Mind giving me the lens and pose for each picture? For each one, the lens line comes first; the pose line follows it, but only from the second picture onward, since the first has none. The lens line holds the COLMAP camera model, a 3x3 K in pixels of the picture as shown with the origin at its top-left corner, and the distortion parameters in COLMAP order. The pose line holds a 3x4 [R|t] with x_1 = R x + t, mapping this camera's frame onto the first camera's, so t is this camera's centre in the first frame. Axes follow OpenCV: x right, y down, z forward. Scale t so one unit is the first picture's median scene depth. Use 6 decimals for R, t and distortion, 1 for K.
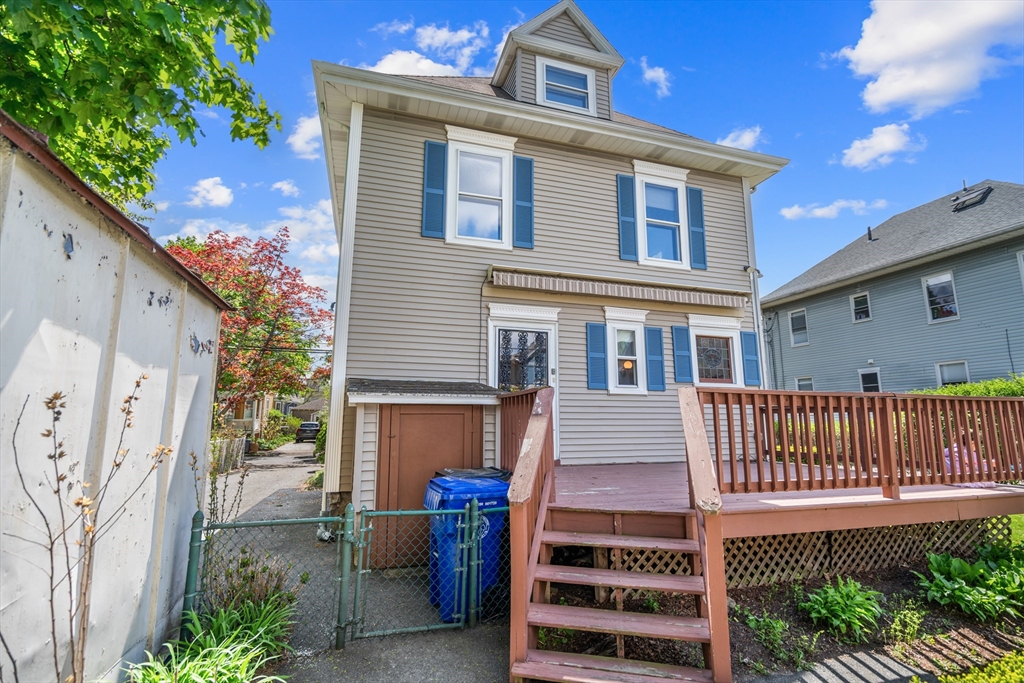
lens RADIAL K [[469.1, 0, 513.0], [0, 469.1, 336.5], [0, 0, 1]] dist [0.002888, 0.000003]
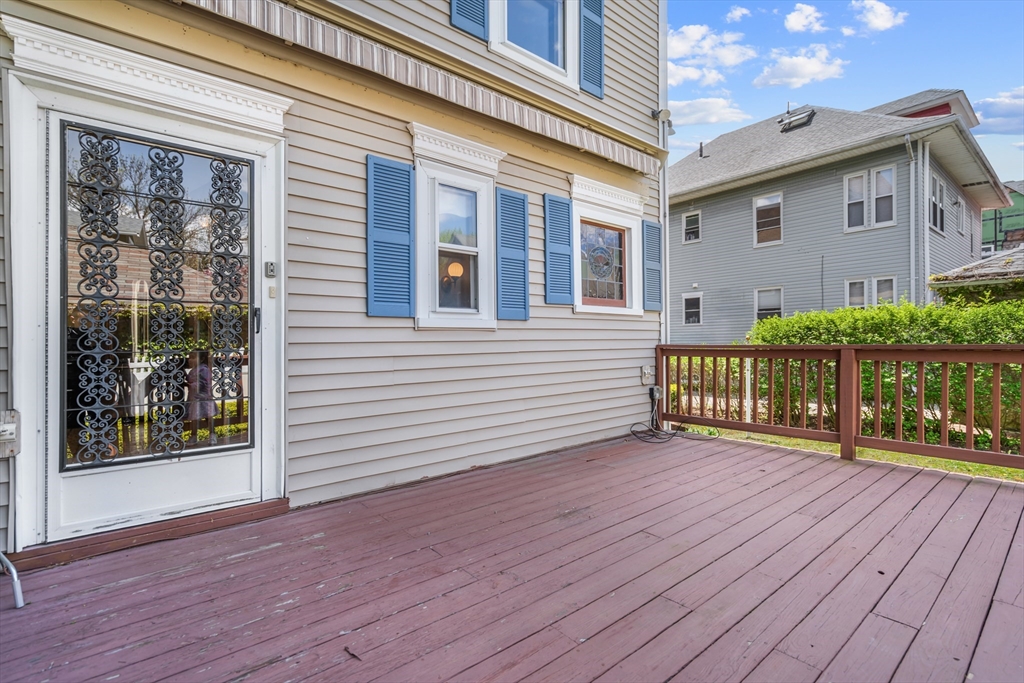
lens RADIAL K [[469.1, 0, 496.3], [0, 469.1, 341.6], [0, 0, 1]] dist [0.002888, 0.000003]
pose [[0.938410, -0.010447, 0.345364, 0.111660], [-0.051959, 0.983910, 0.170943, 0.051227], [-0.341593, -0.178359, 0.922769, 0.517883]]
